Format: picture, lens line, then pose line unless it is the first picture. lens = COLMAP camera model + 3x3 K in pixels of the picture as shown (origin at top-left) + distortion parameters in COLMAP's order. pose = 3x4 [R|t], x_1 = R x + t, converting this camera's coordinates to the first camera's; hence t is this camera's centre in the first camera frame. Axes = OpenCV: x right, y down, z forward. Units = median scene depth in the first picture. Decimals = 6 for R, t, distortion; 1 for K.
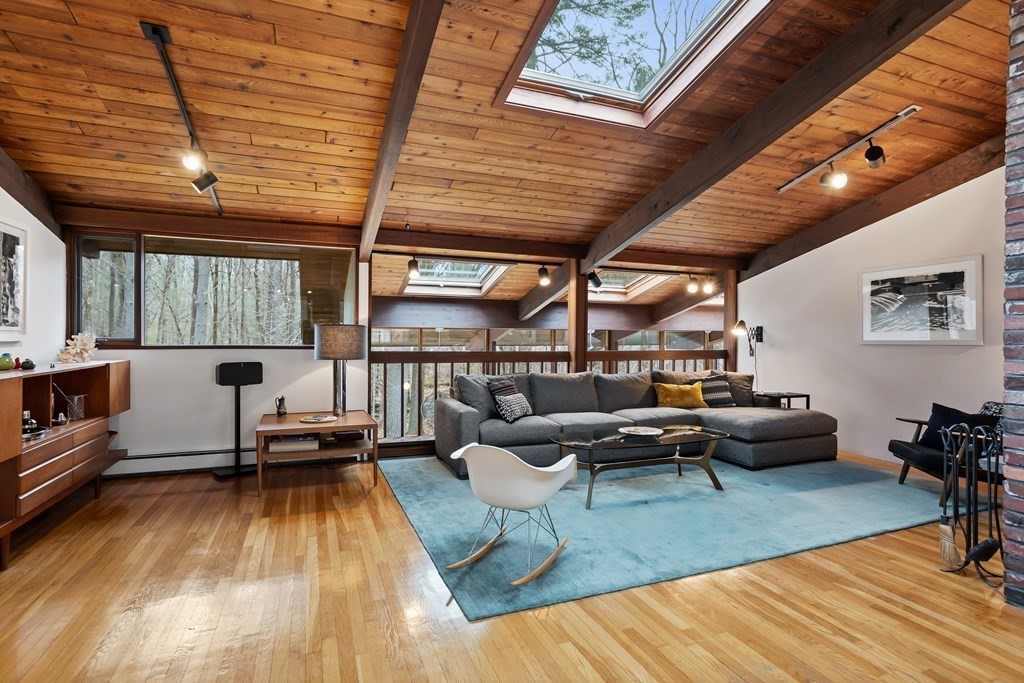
lens RADIAL K [[512.5, 0, 512.0], [0, 512.5, 341.5], [0, 0, 1]] dist [-0.000219, 0.015190]
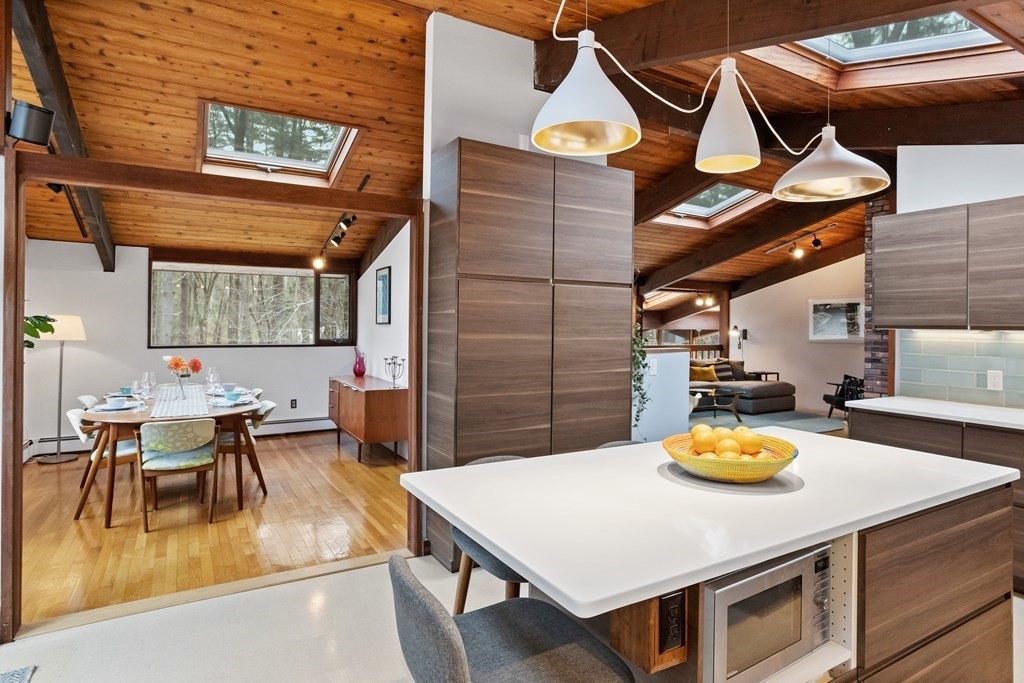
lens RADIAL K [[570.2, 0, 514.4], [0, 570.2, 329.6], [0, 0, 1]] dist [-0.001530, -0.000248]
pose [[0.988646, 0.000933, 0.150264, -0.504075], [-0.001031, 0.999999, 0.000574, -0.031582], [-0.150263, -0.000723, 0.988646, -0.641955]]
